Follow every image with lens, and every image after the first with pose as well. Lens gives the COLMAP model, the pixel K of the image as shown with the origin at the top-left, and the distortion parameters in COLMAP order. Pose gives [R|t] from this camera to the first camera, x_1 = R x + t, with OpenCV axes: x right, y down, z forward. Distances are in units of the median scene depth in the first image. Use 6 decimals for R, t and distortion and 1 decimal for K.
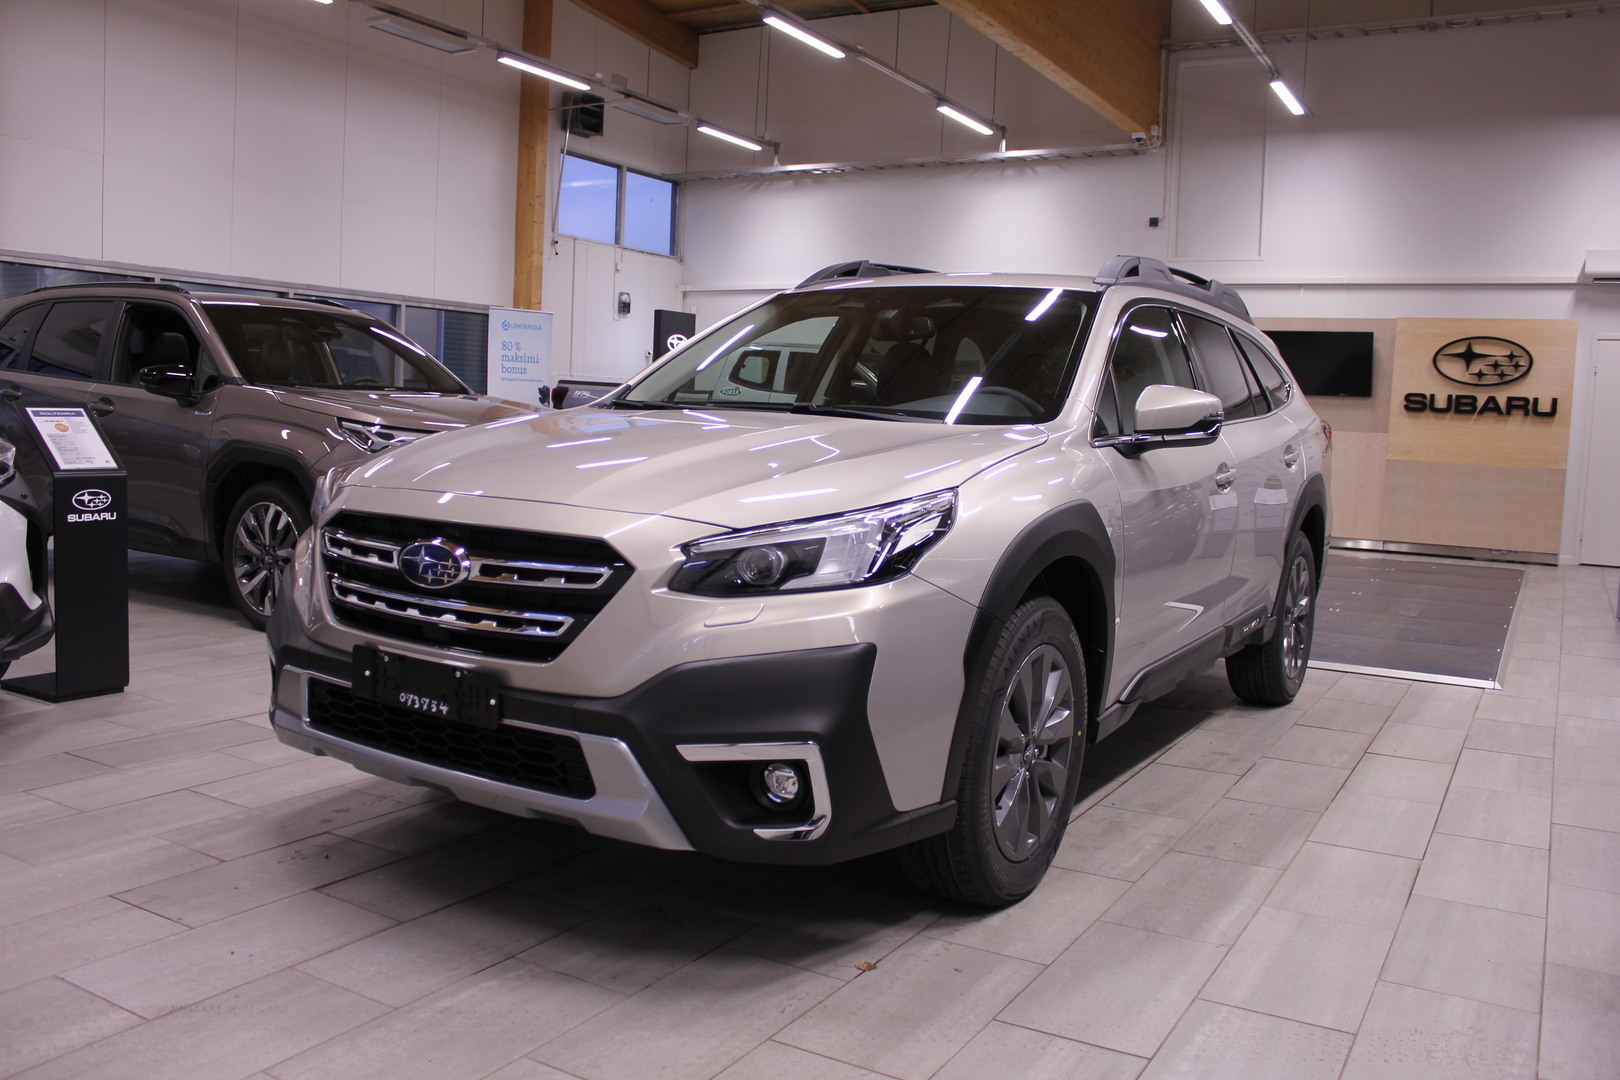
lens RADIAL K [[1346.5, 0, 809.1], [0, 1346.5, 504.9], [0, 0, 1]] dist [-0.159796, 0.116477]
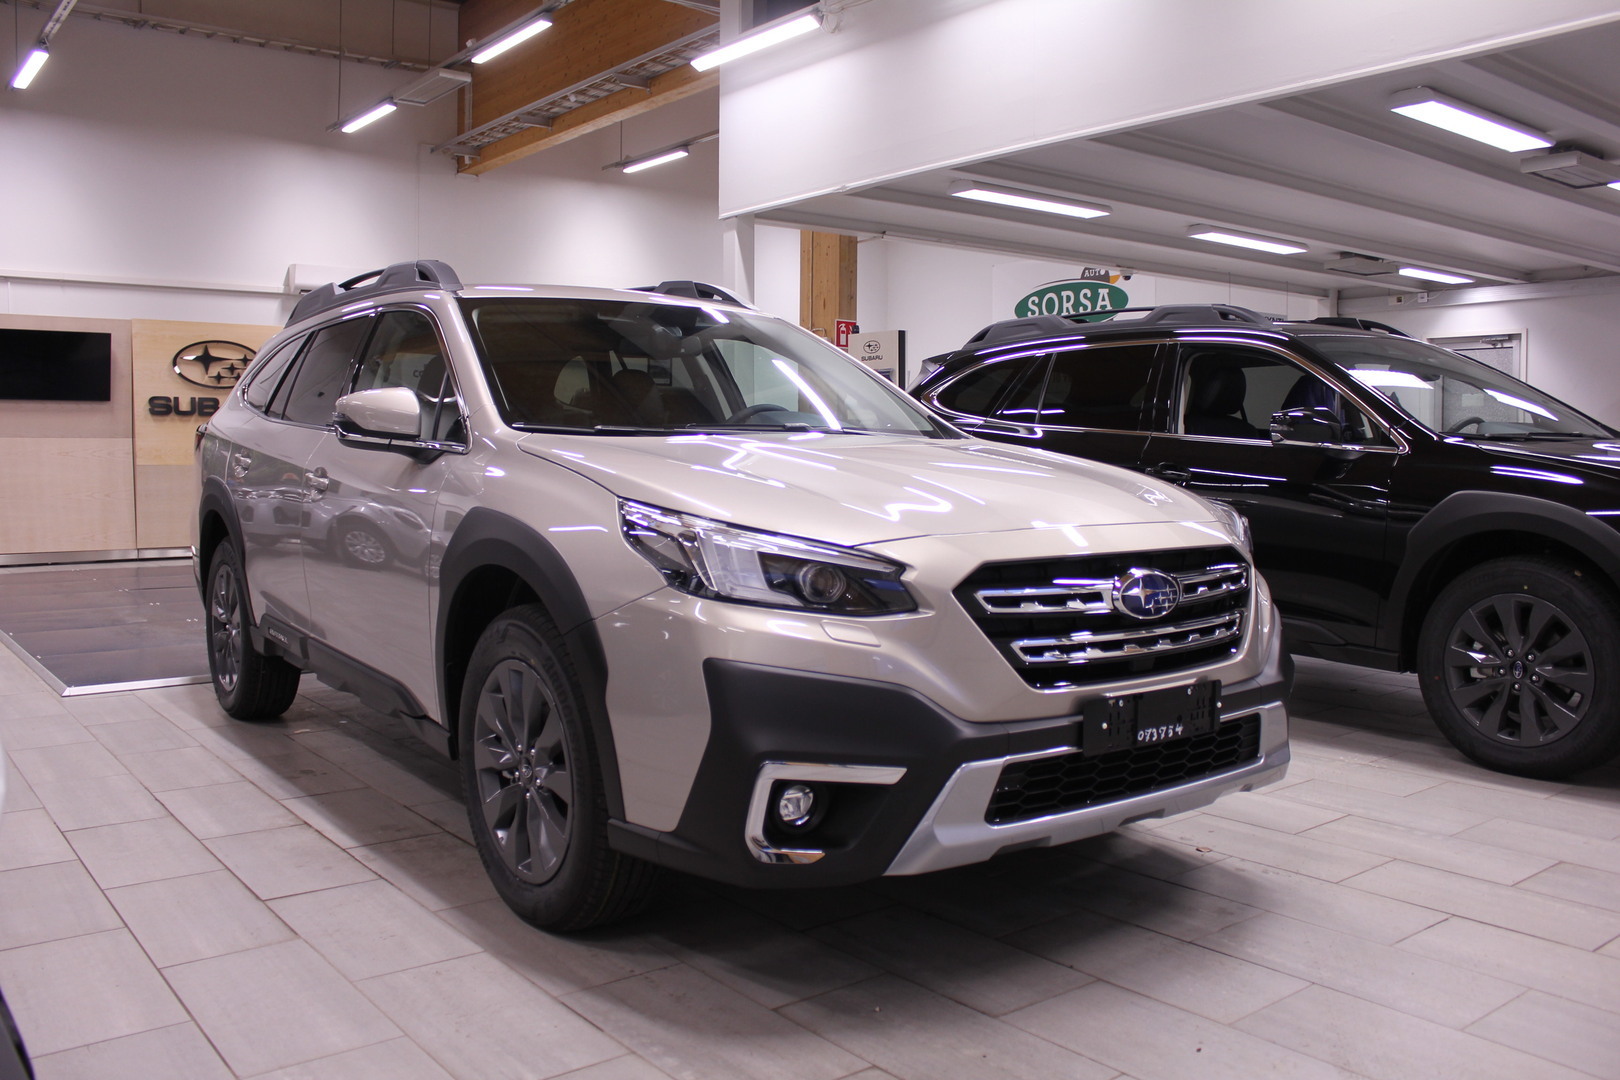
lens RADIAL K [[1346.5, 0, 810.8], [0, 1346.5, 511.7], [0, 0, 1]] dist [-0.159796, 0.116477]
pose [[0.362007, -0.080730, 0.928673, -1.247248], [0.072944, 0.995641, 0.058118, -0.089761], [-0.929317, 0.046702, 0.366318, 0.833951]]
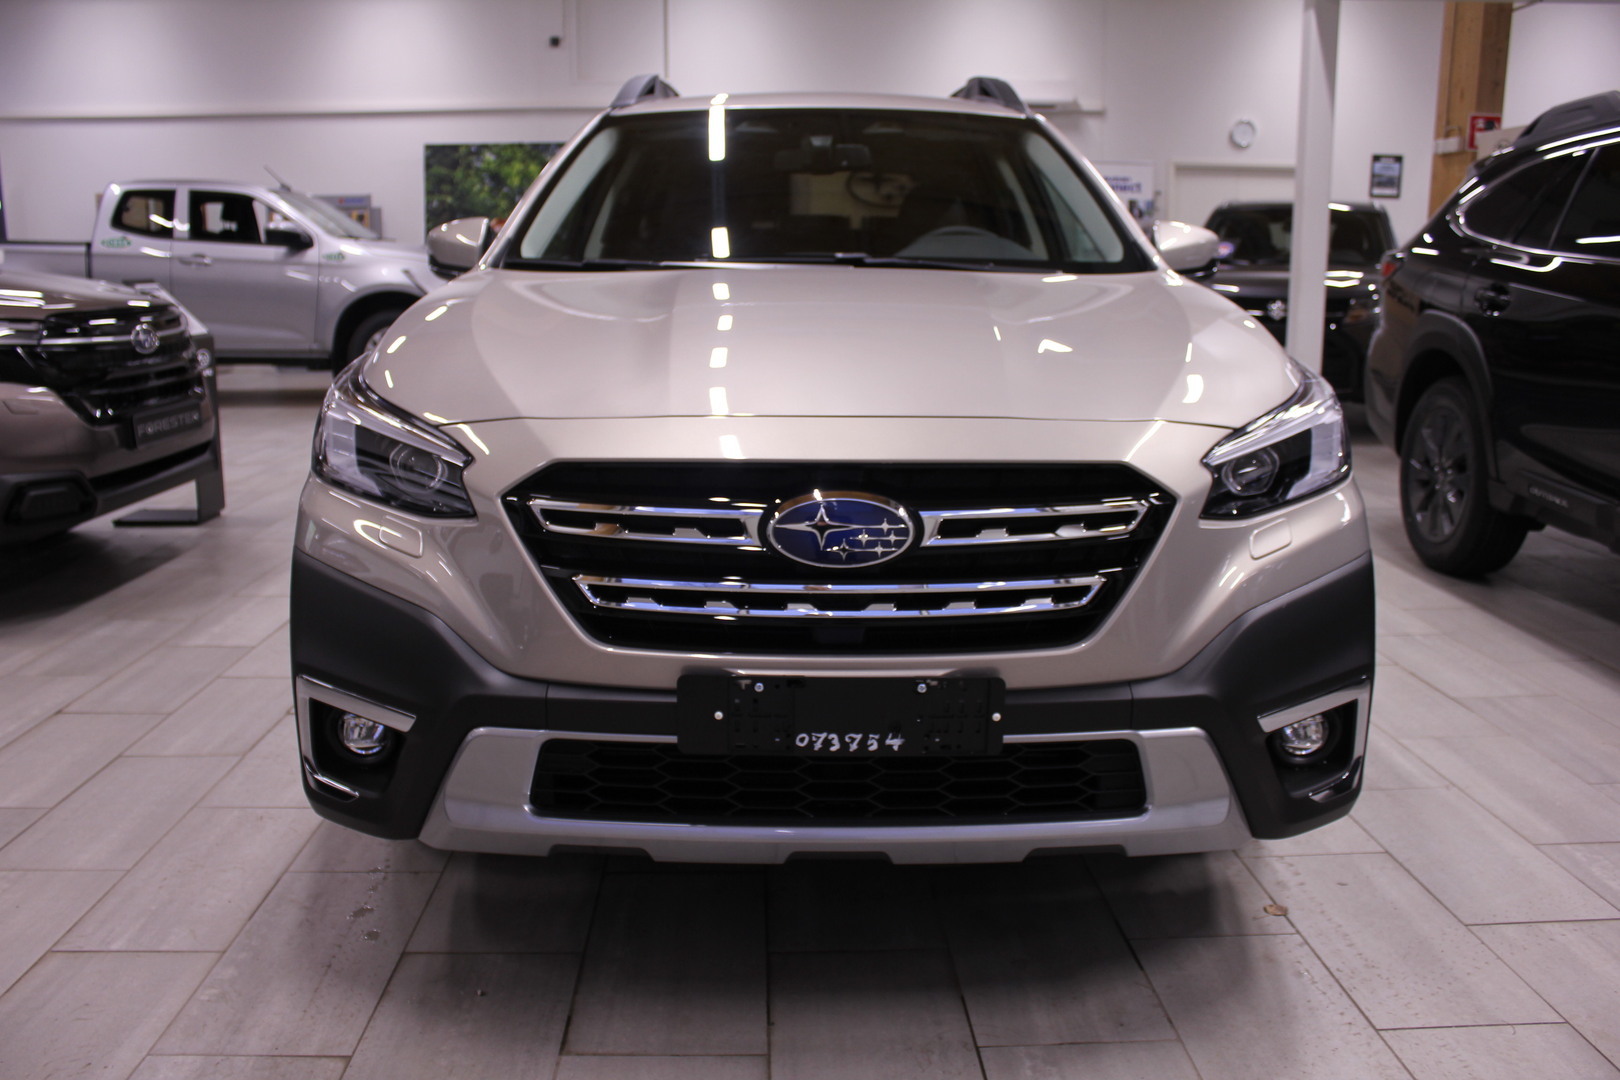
lens RADIAL K [[1346.5, 0, 805.3], [0, 1346.5, 507.7], [0, 0, 1]] dist [-0.159796, 0.116477]
pose [[0.843191, -0.135056, 0.520374, -0.612678], [0.066295, 0.986665, 0.148653, -0.062387], [-0.533511, -0.090844, 0.840900, 0.443509]]
